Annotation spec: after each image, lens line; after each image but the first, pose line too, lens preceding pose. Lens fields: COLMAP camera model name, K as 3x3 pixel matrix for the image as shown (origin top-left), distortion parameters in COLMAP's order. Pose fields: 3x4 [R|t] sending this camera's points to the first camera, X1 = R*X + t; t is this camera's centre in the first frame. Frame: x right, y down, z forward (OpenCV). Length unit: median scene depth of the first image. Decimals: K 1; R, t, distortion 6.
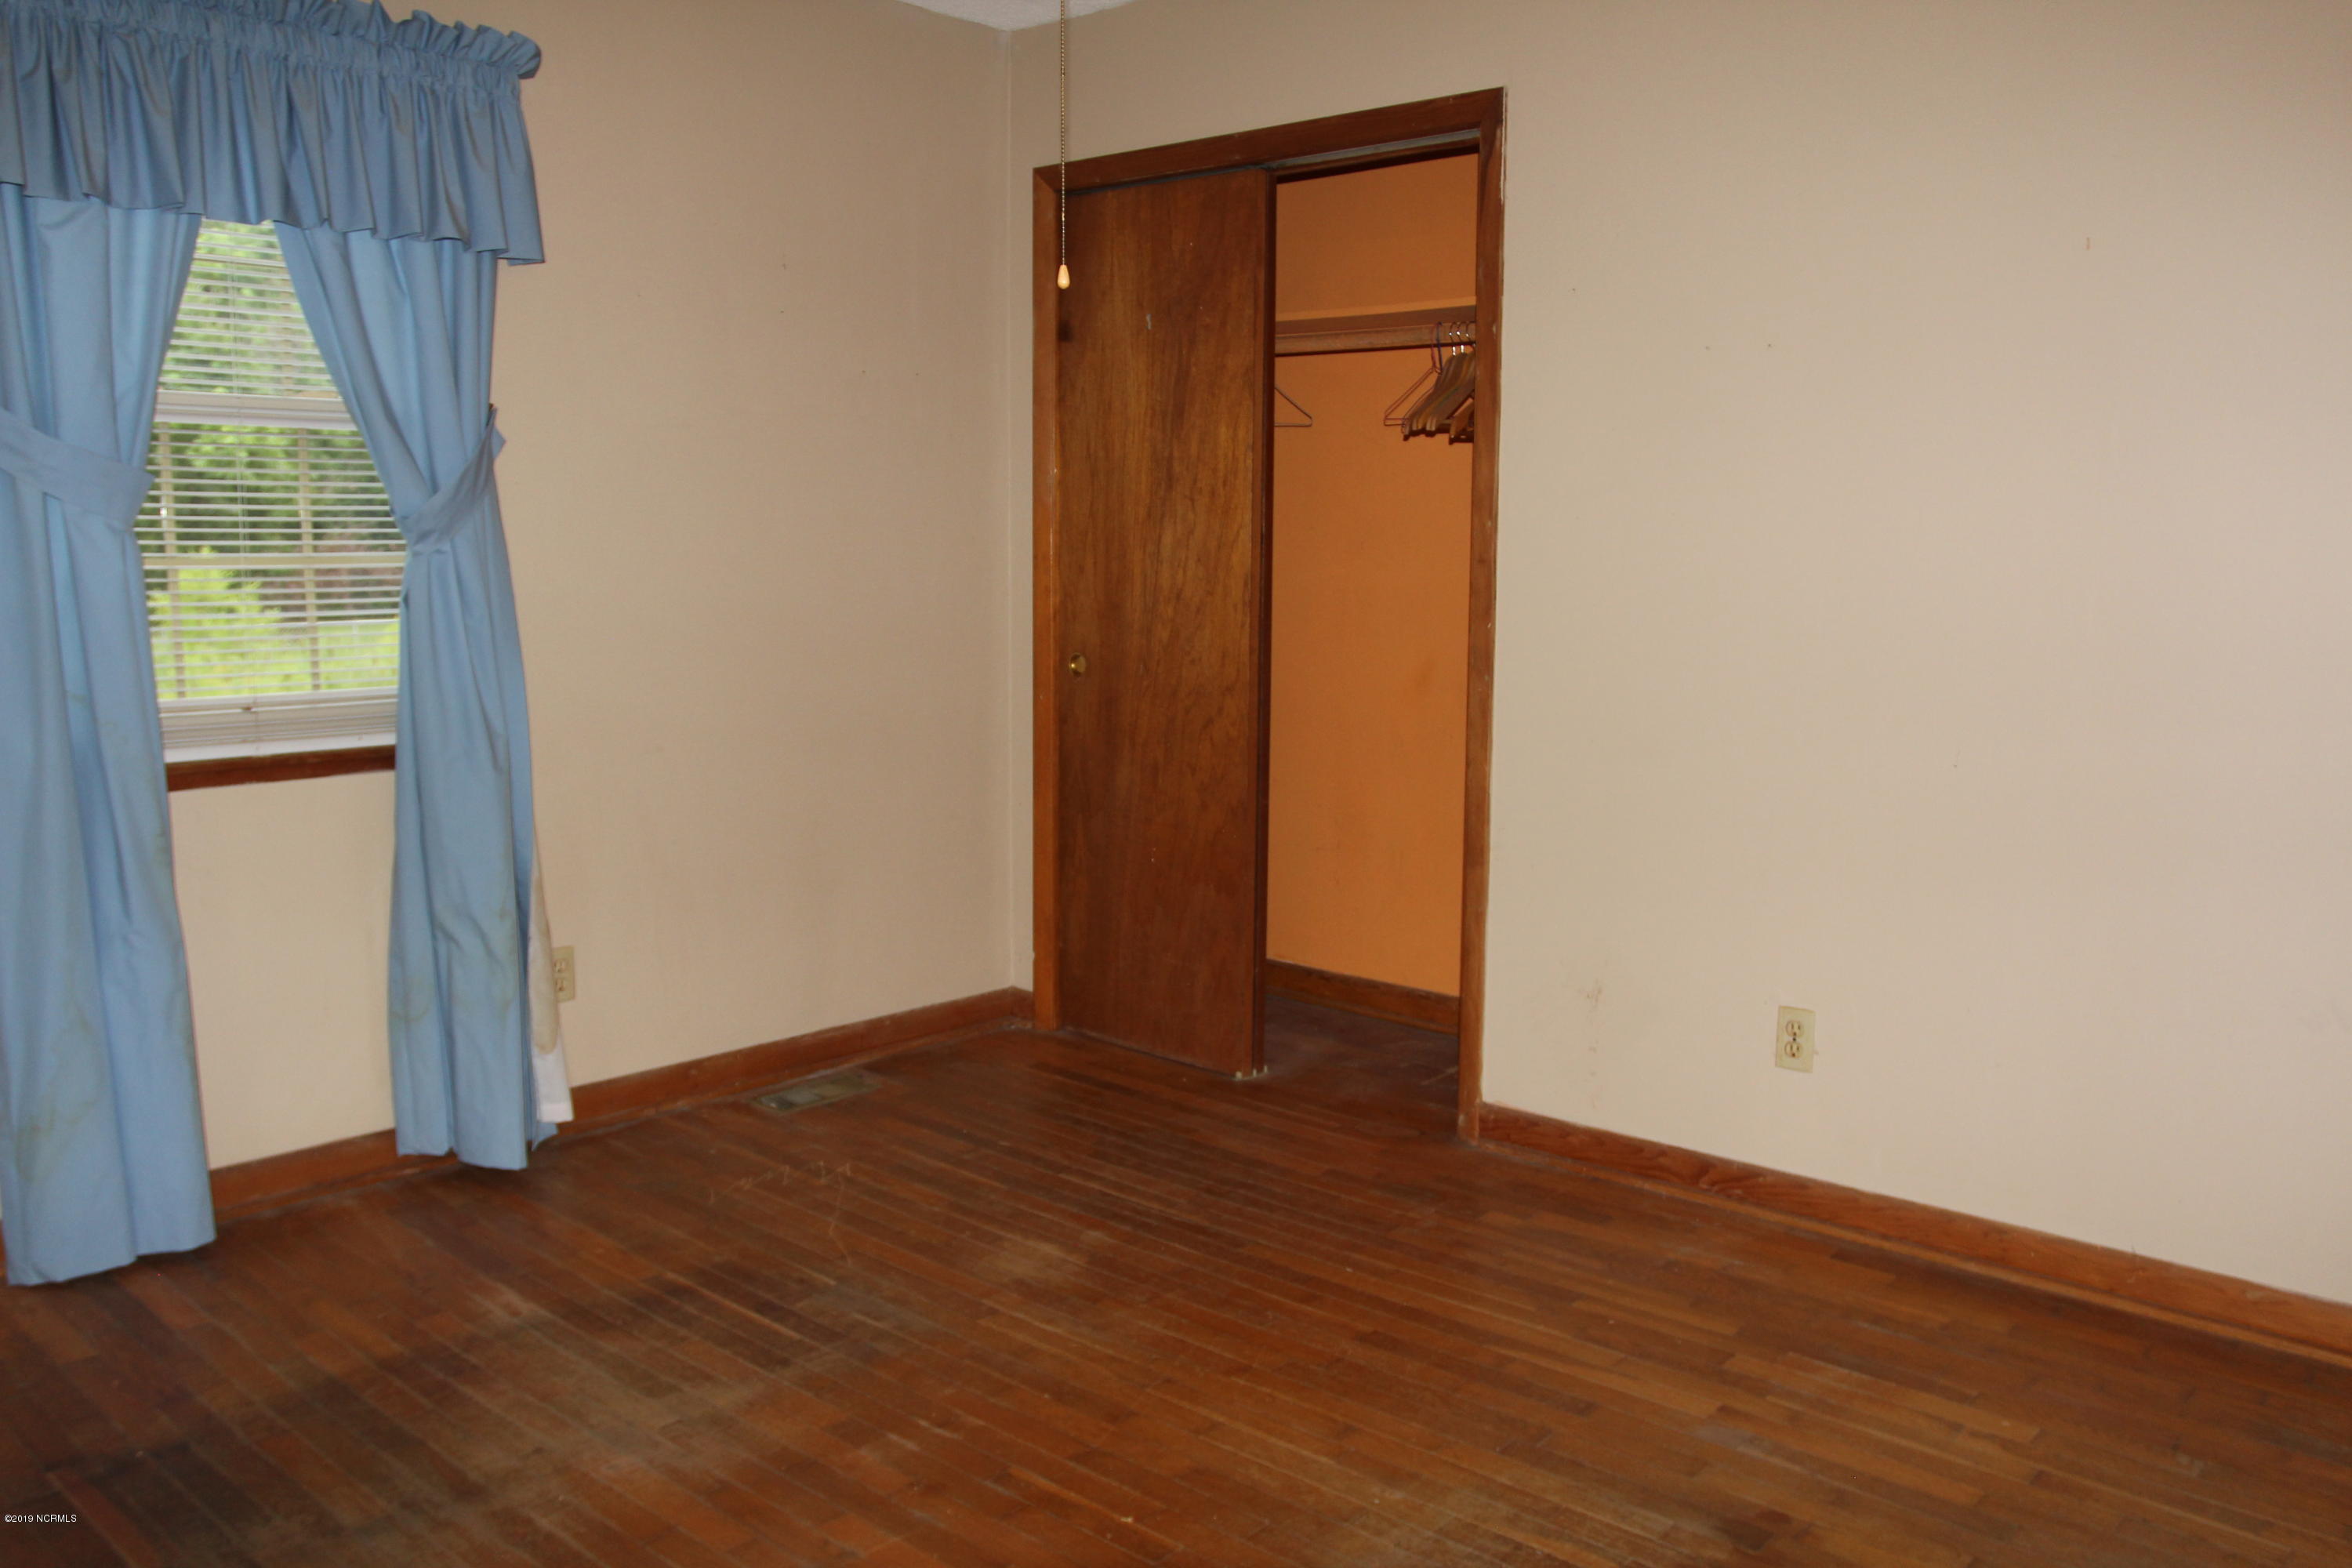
lens RADIAL K [[1858.2, 0, 1178.2], [0, 1858.2, 804.6], [0, 0, 1]] dist [-0.094462, 0.066041]
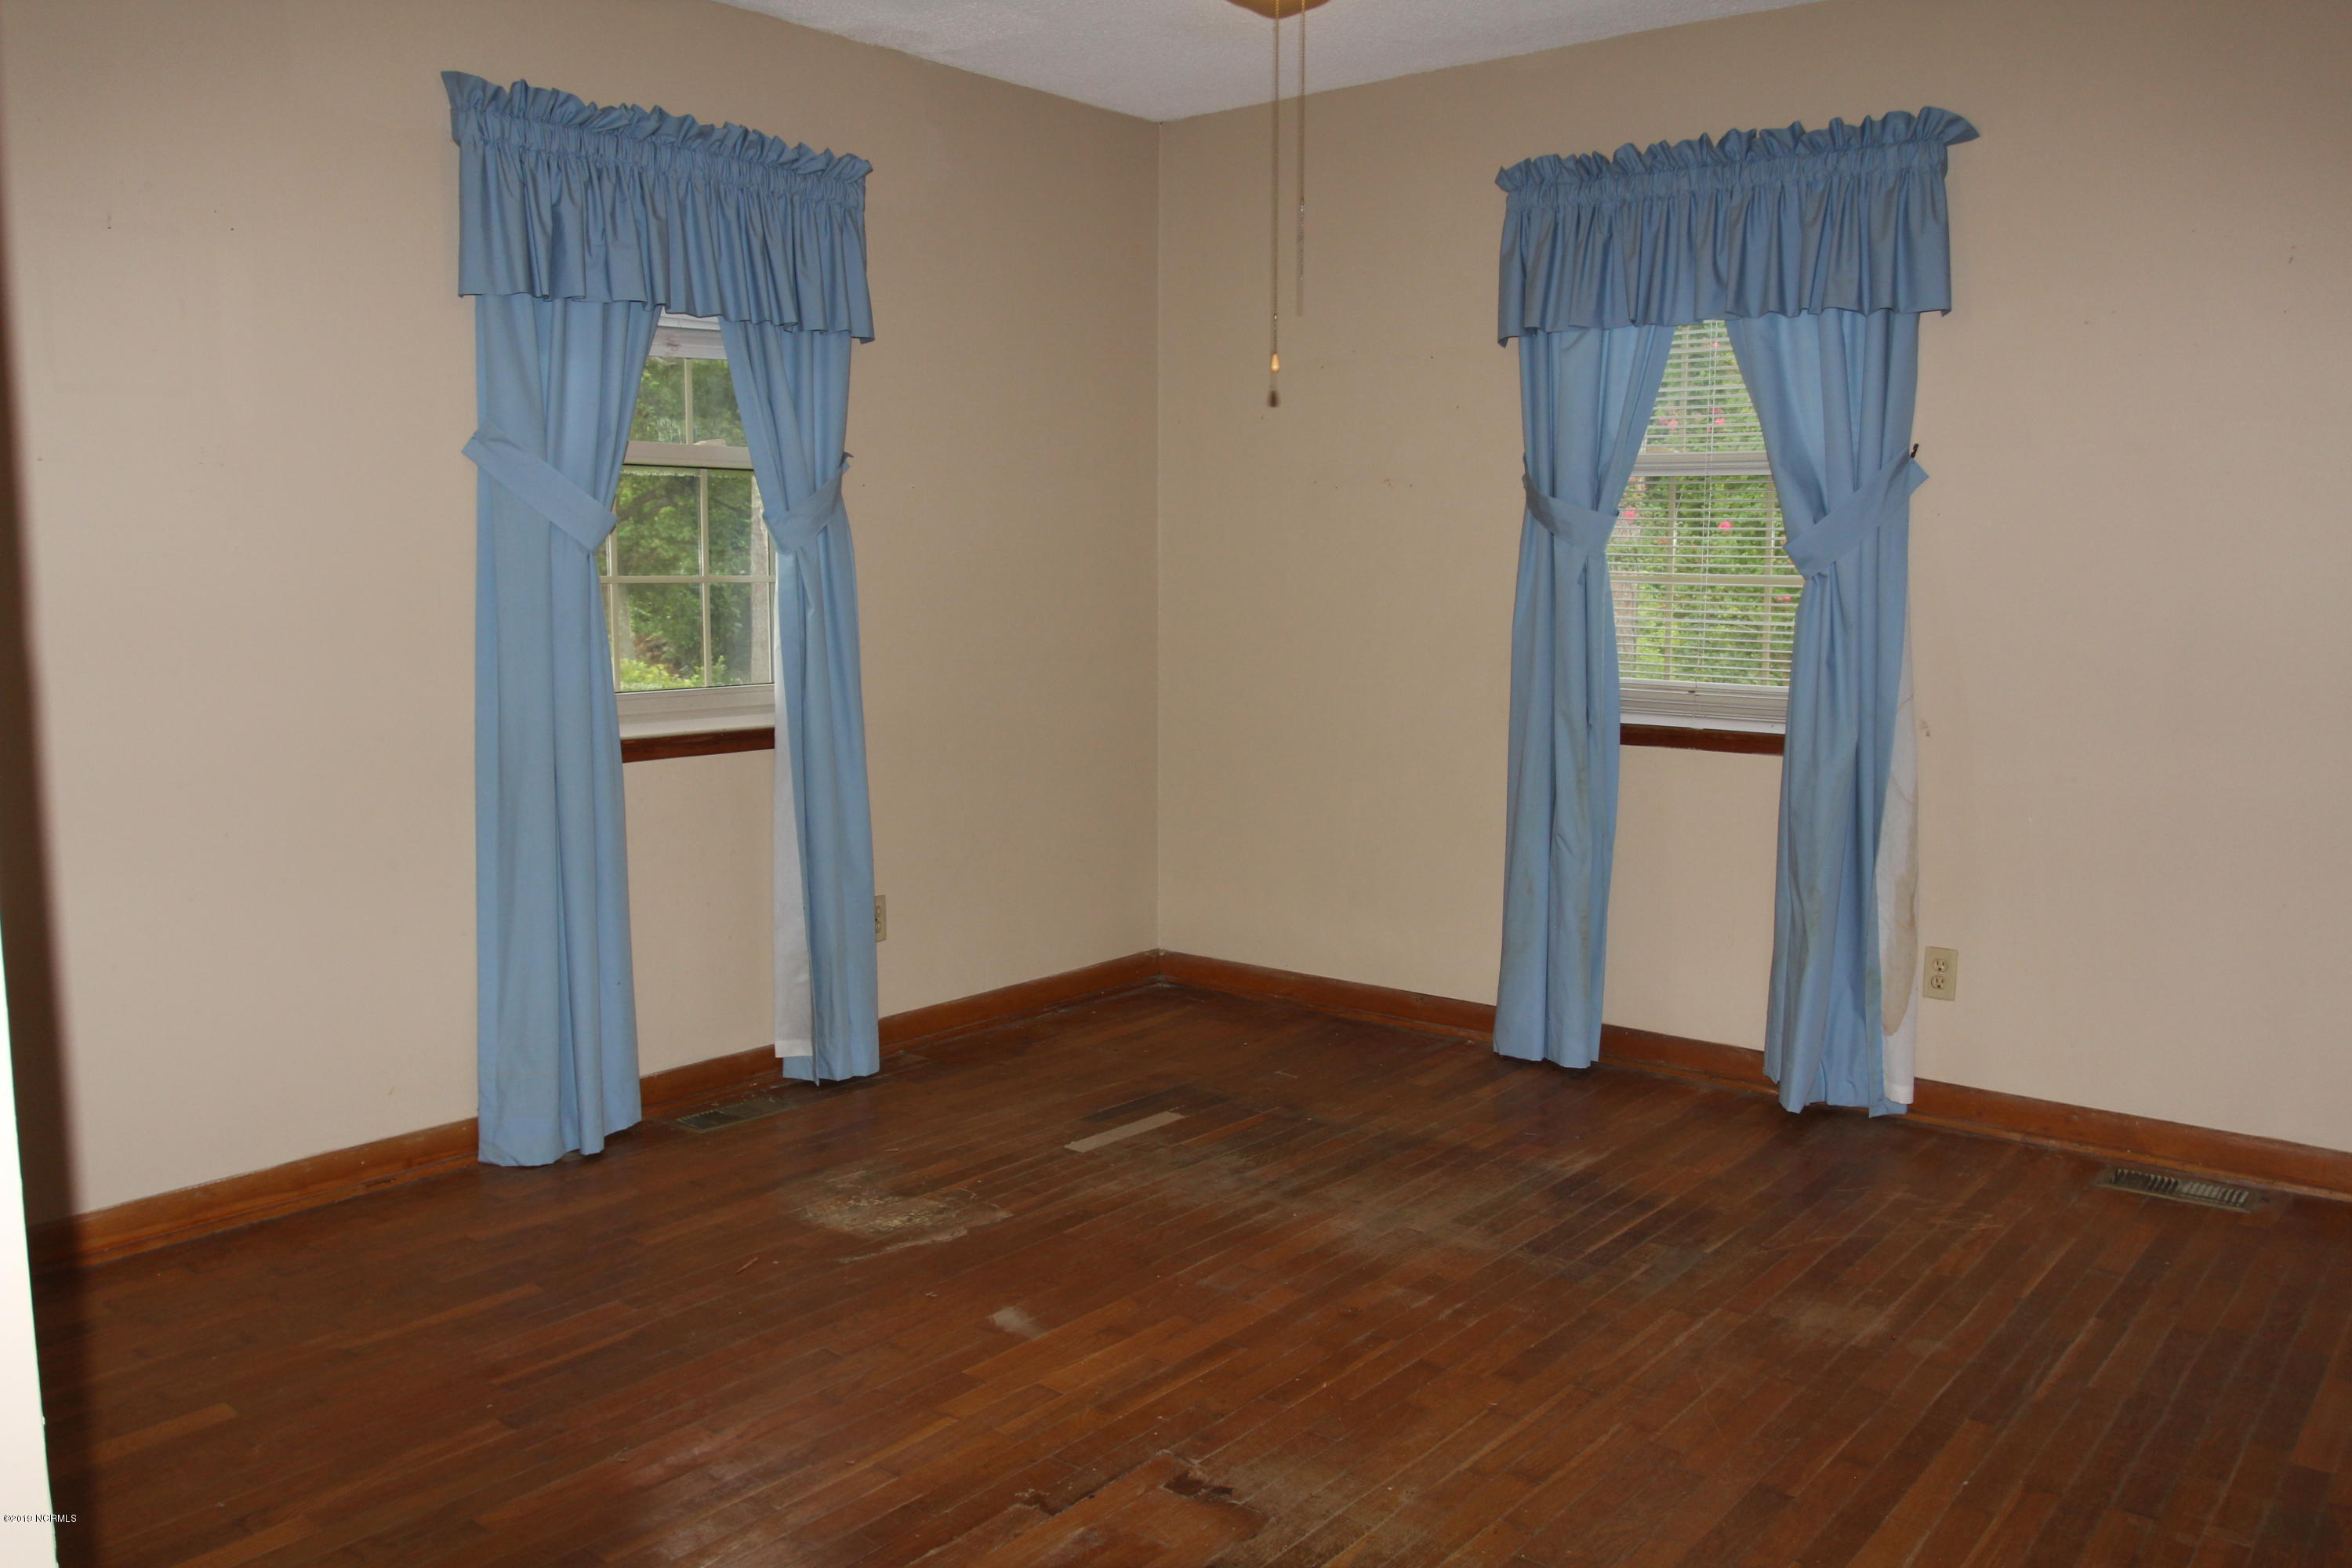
lens RADIAL K [[1858.2, 0, 1178.2], [0, 1858.2, 804.6], [0, 0, 1]] dist [-0.094462, 0.066041]
pose [[0.043114, 0.126866, -0.990982, 0.801361], [-0.142285, 0.982574, 0.119599, -0.079357], [0.988886, 0.135846, 0.060414, 0.568559]]
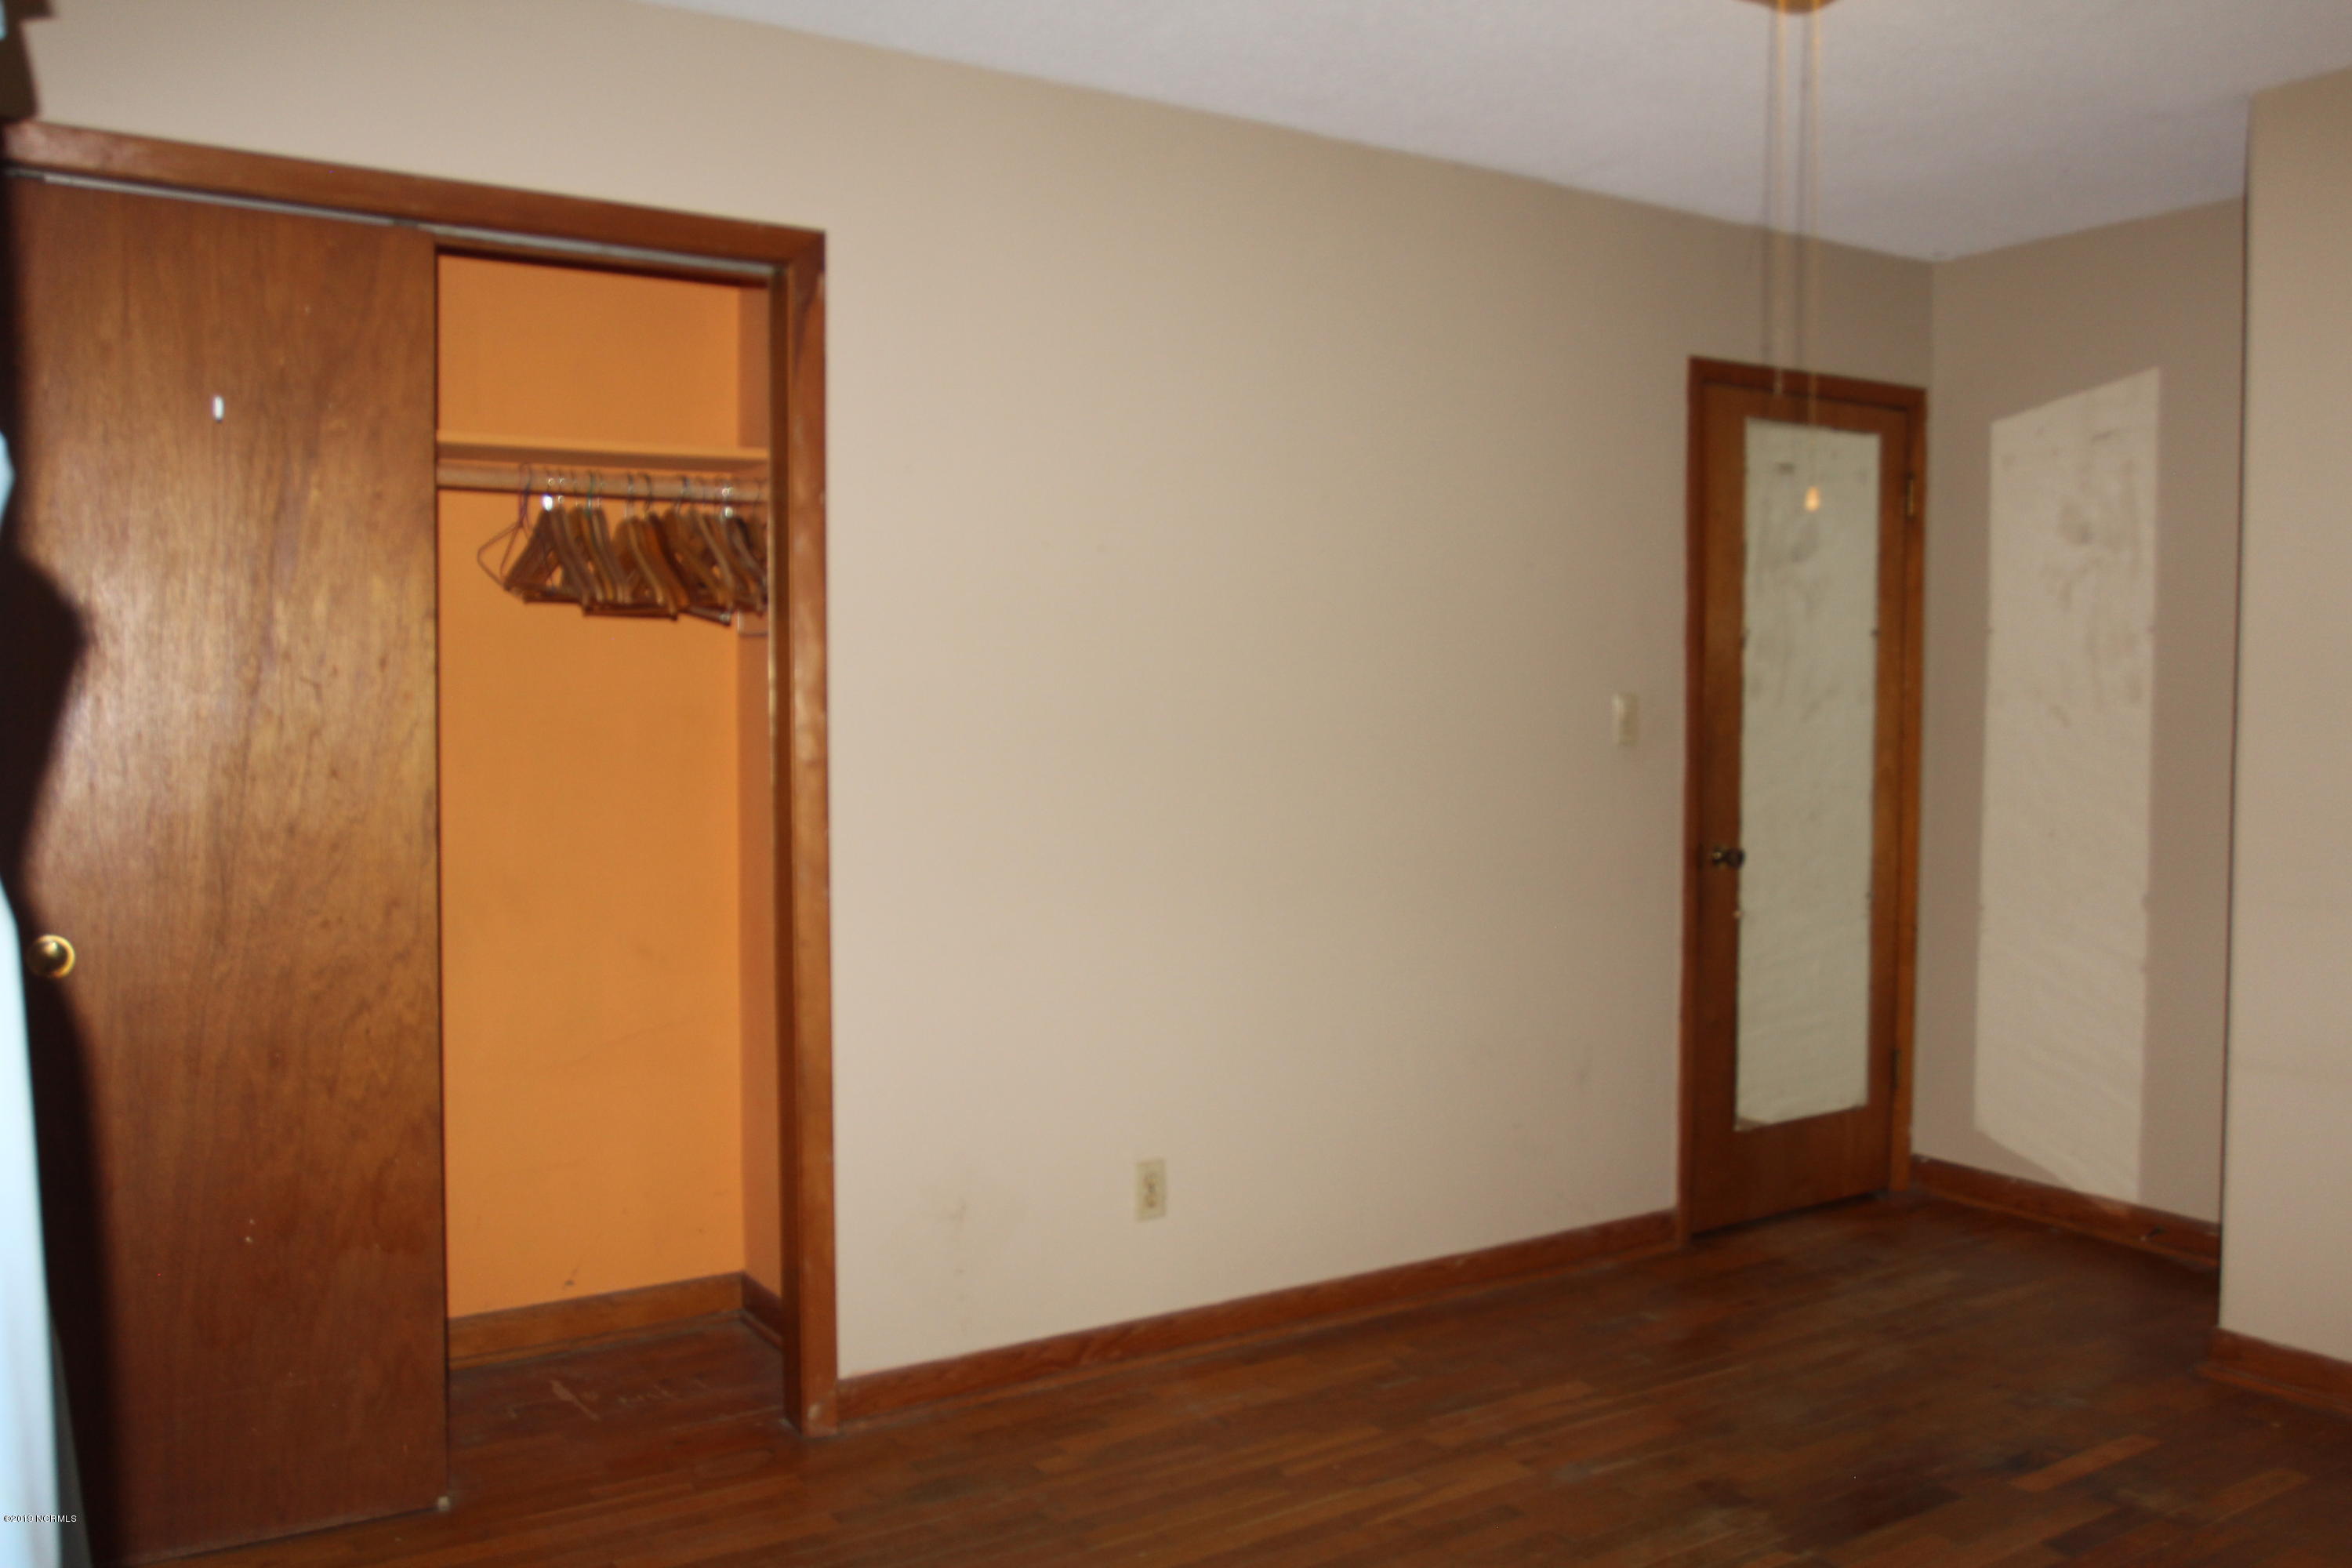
lens RADIAL K [[1906.0, 0, 1181.4], [0, 1906.0, 796.9], [0, 0, 1]] dist [-0.084597, 0.052360]
pose [[0.254839, -0.051205, 0.965627, -0.746186], [0.137646, 0.990349, 0.016190, -0.119705], [-0.957137, 0.128789, 0.259428, 0.688349]]
